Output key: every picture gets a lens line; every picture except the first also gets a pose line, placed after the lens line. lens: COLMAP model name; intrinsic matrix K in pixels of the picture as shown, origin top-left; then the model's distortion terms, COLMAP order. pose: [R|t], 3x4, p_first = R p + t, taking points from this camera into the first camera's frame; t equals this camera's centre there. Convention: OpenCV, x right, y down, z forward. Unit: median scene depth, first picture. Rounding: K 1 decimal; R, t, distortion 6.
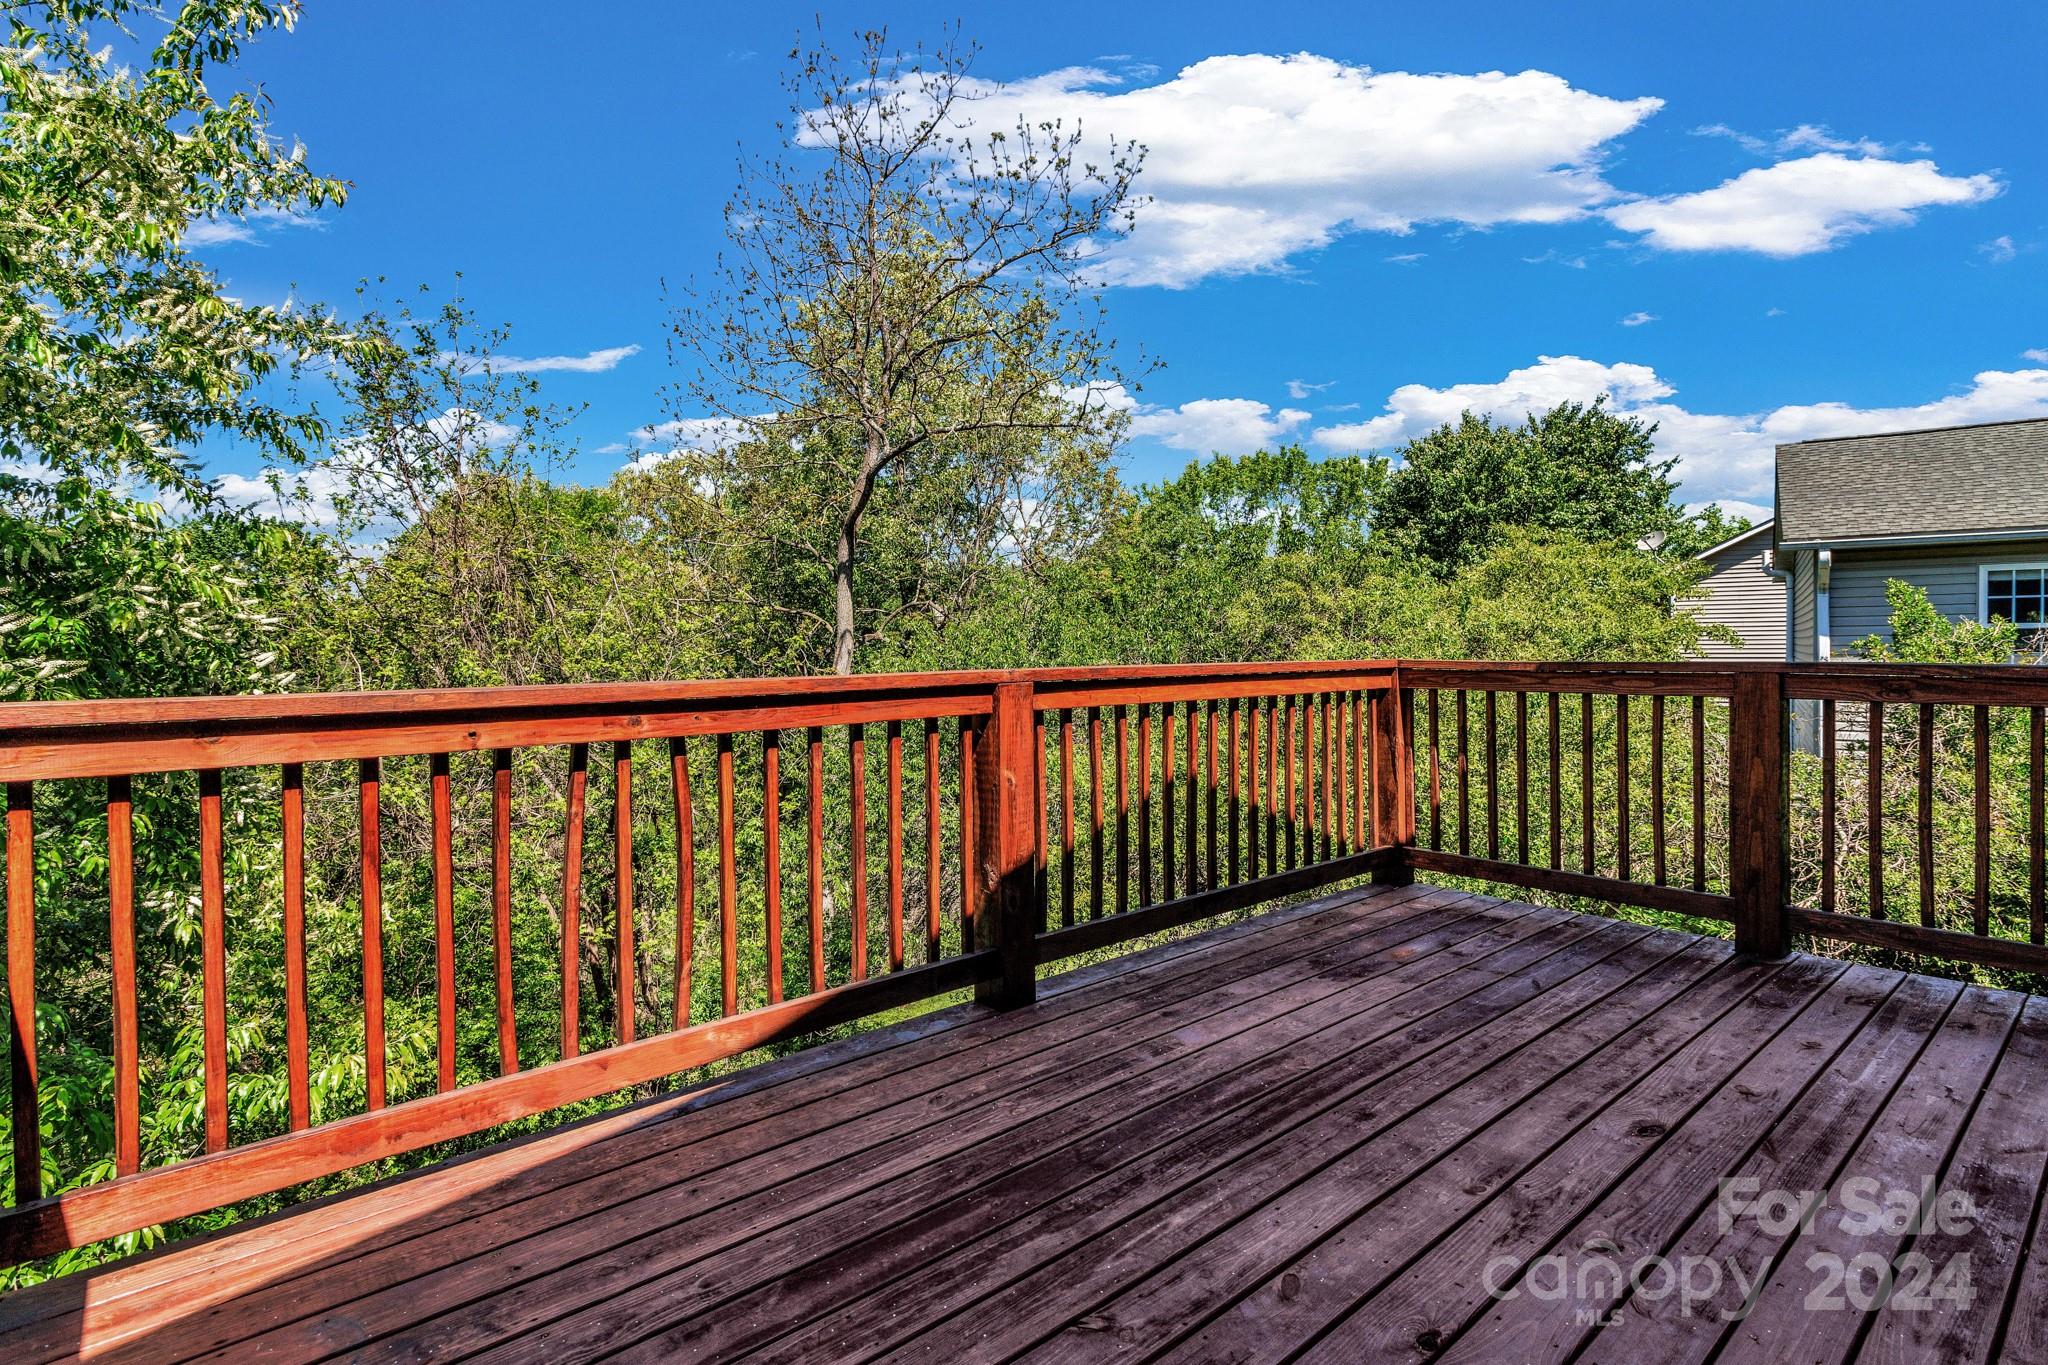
lens RADIAL K [[1021.5, 0, 1020.7], [0, 1021.5, 644.8], [0, 0, 1]] dist [0.000111, -0.000642]
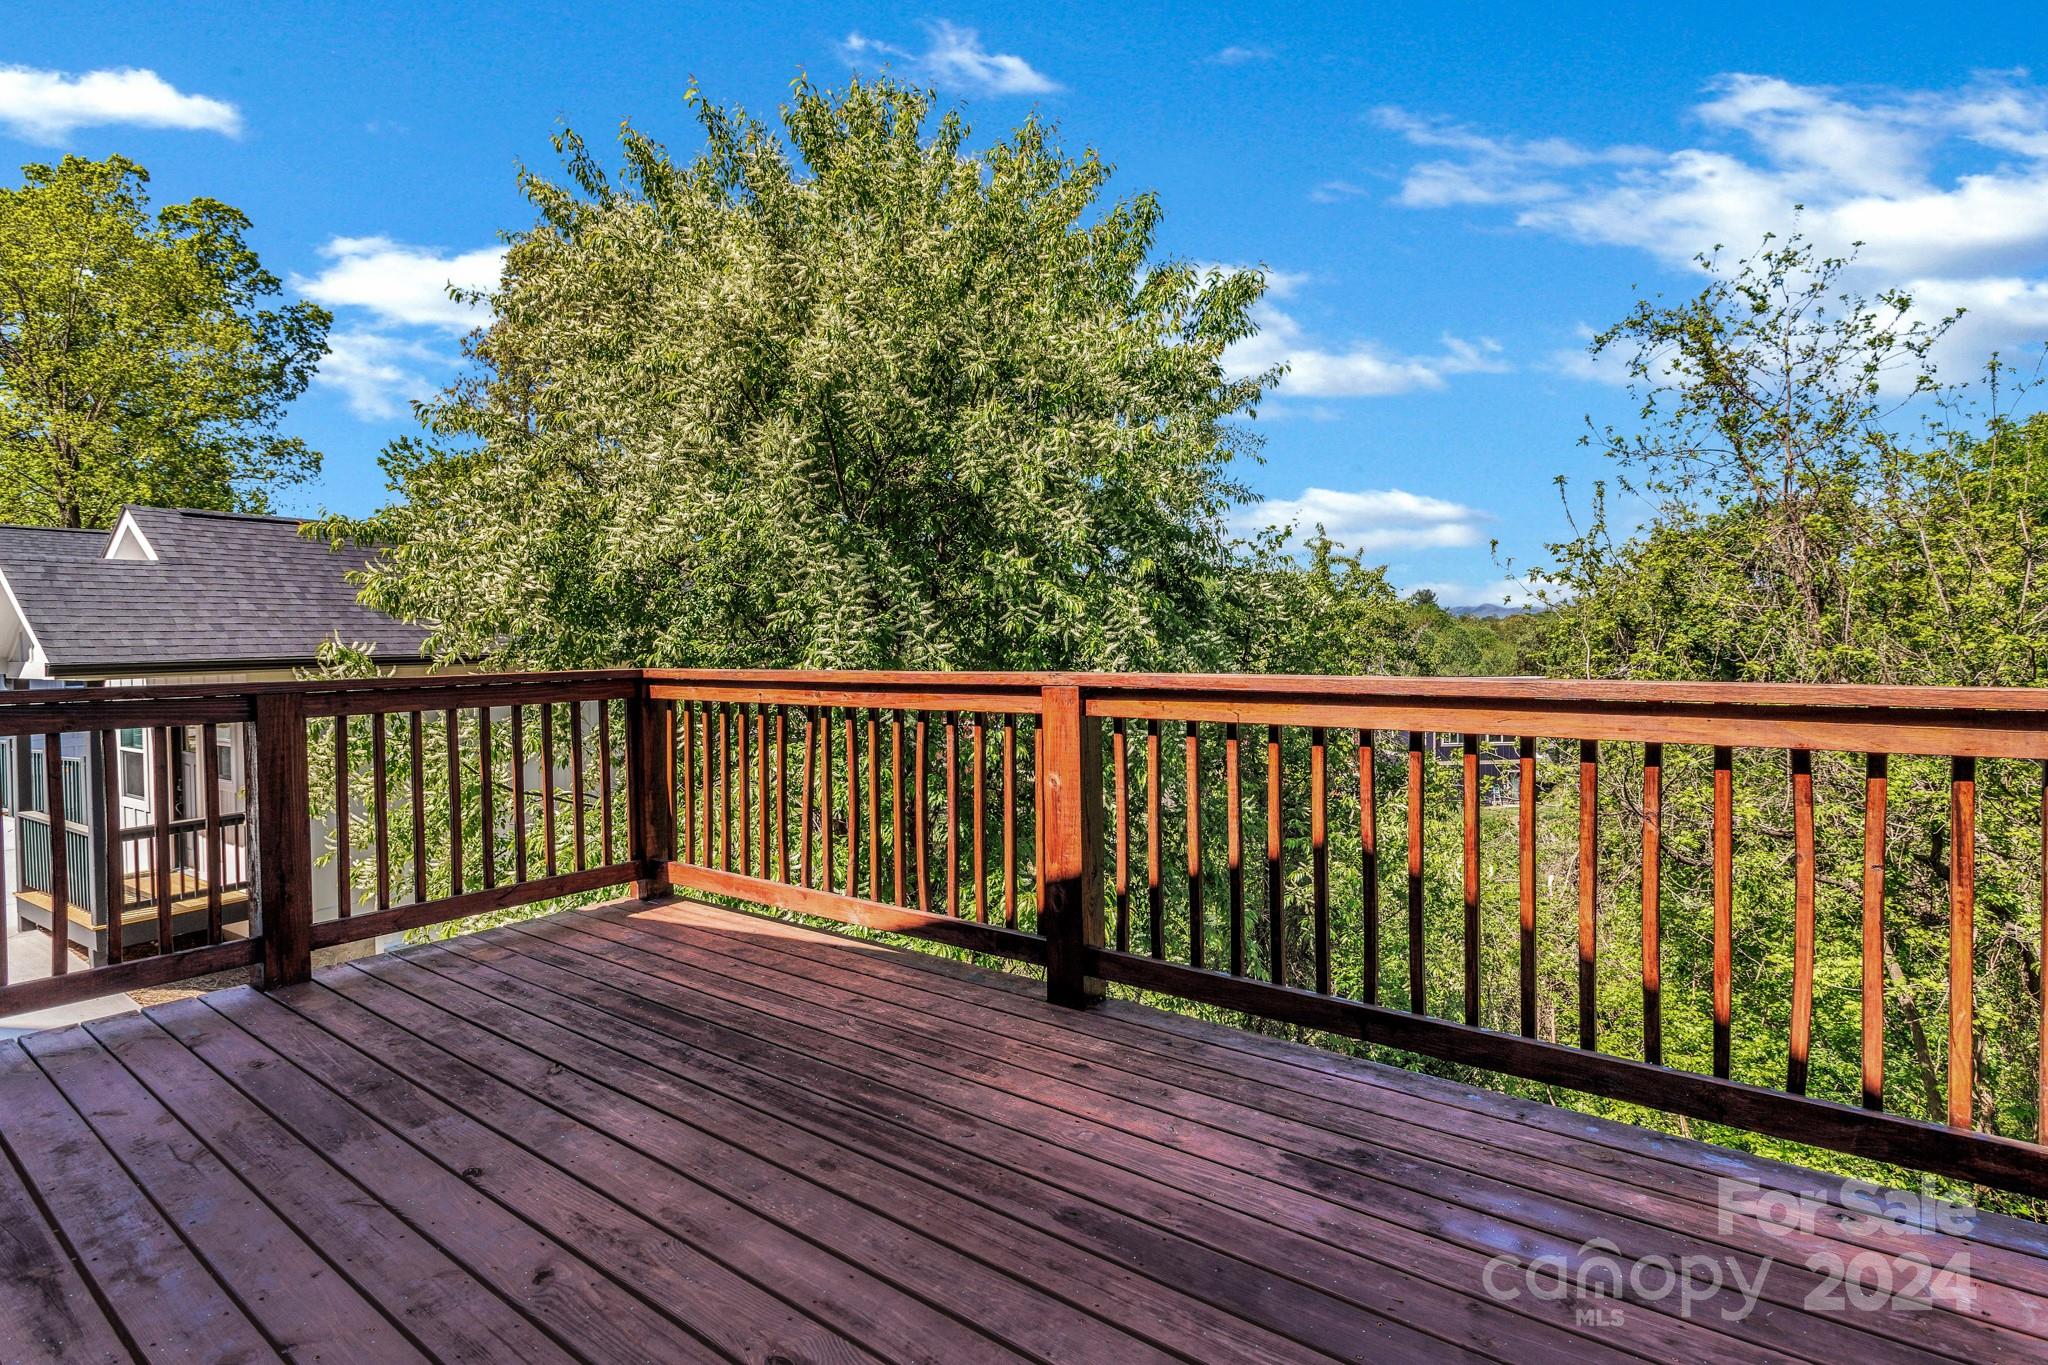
lens RADIAL K [[1021.5, 0, 1020.7], [0, 1021.5, 644.8], [0, 0, 1]] dist [0.000111, -0.000642]
pose [[0.197610, 0.009755, -0.980232, 1.122888], [0.008755, 0.999893, 0.011715, -0.017600], [0.980242, -0.010897, 0.197503, 0.874508]]
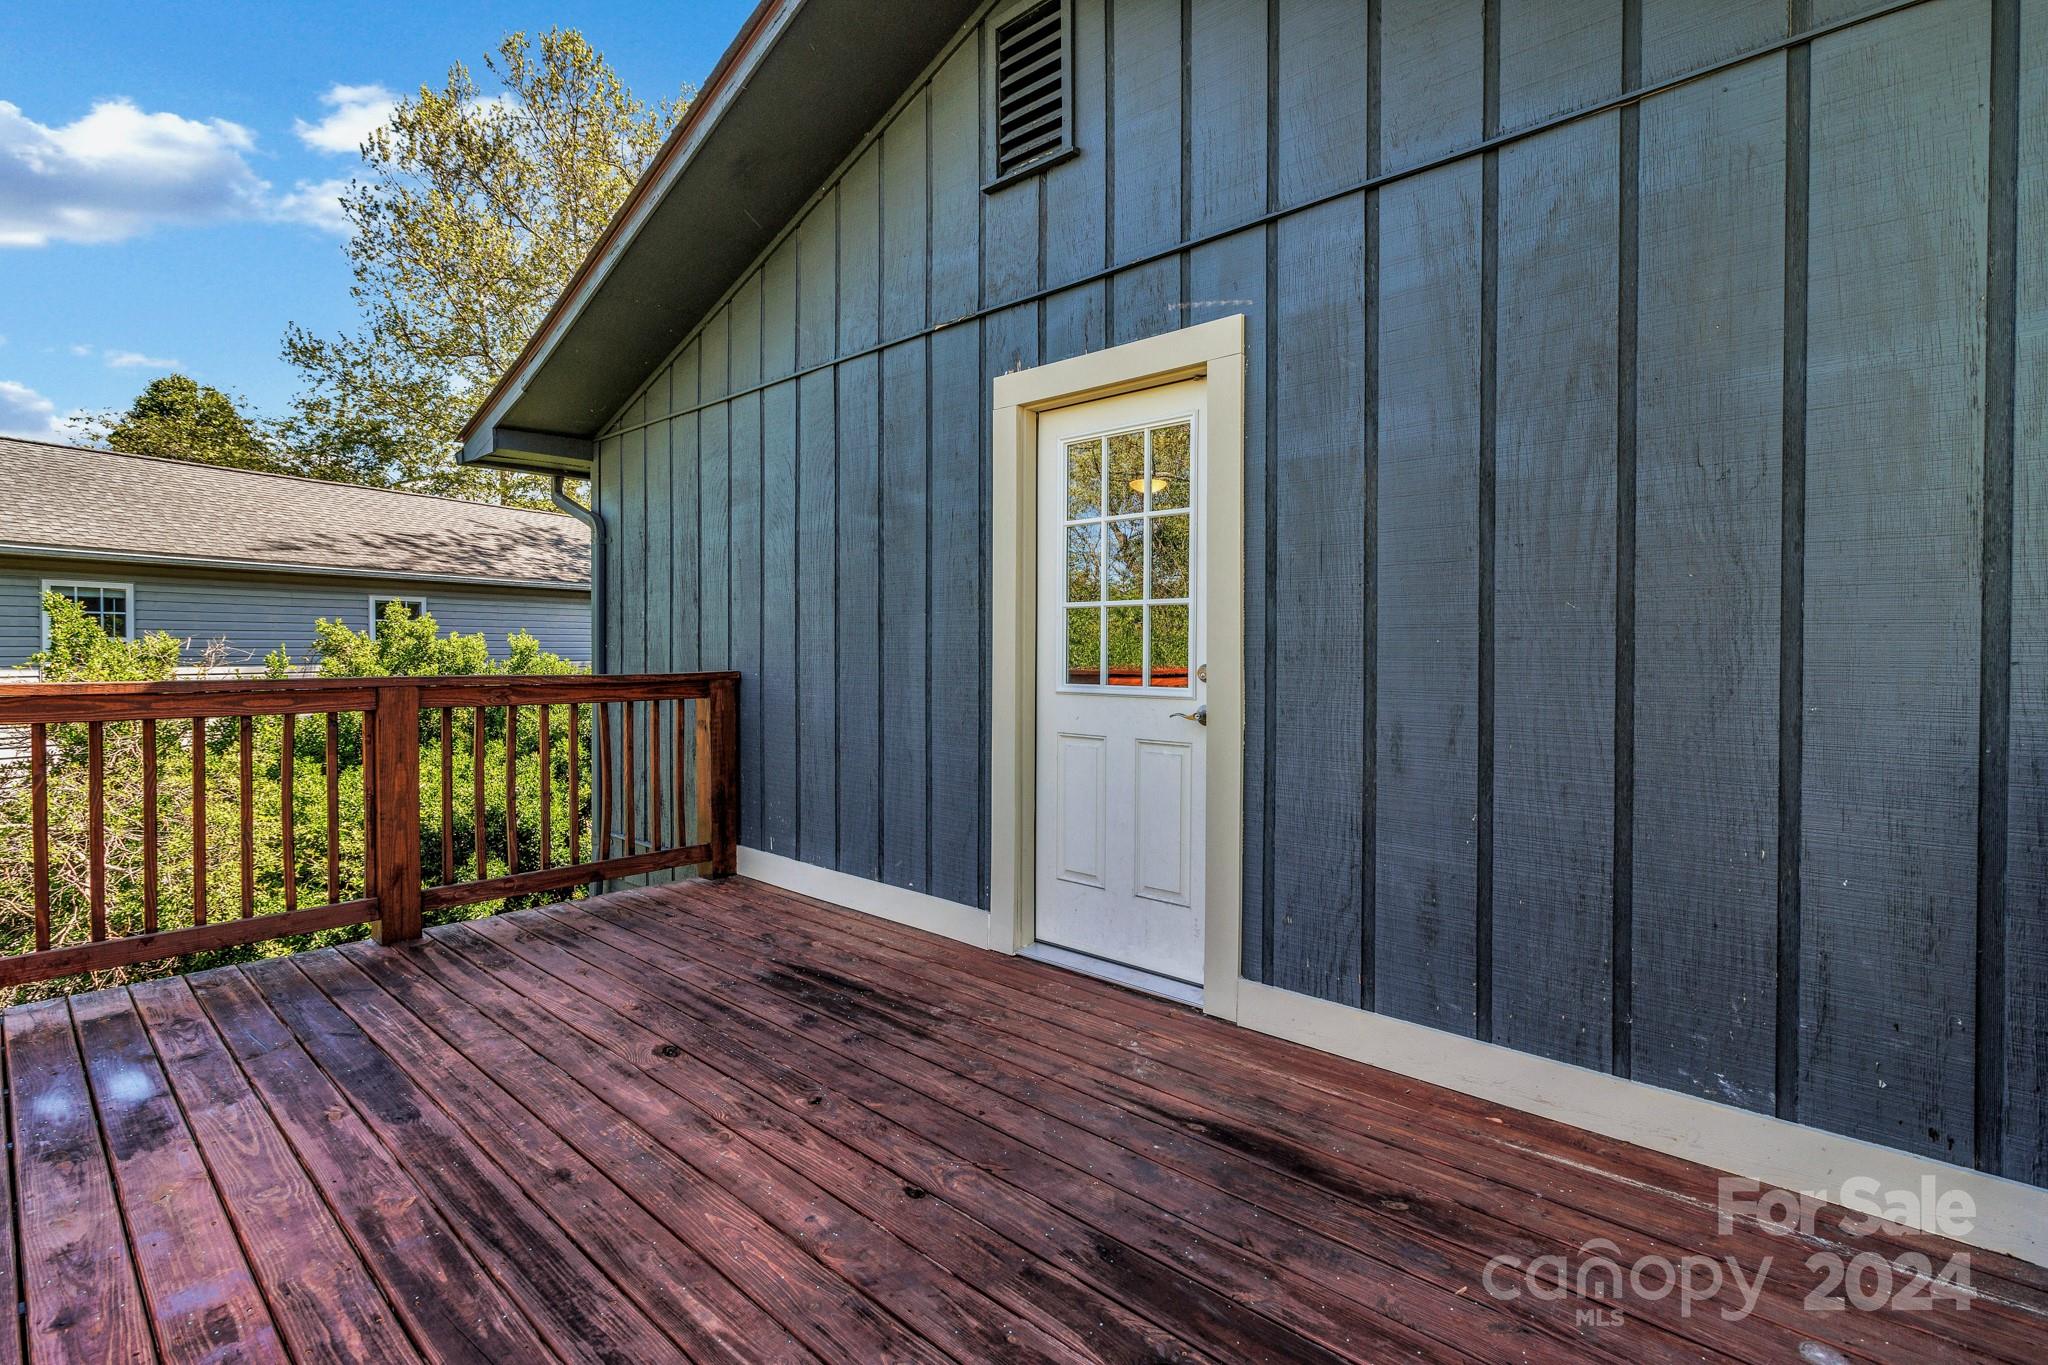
lens RADIAL K [[941.0, 0, 1027.8], [0, 941.0, 664.6], [0, 0, 1]] dist [0.001654, 0.001632]
pose [[-0.127328, -0.007321, 0.991834, -0.493217], [-0.001561, 0.999973, 0.007180, -0.006249], [-0.991859, -0.000634, -0.127336, 0.607475]]
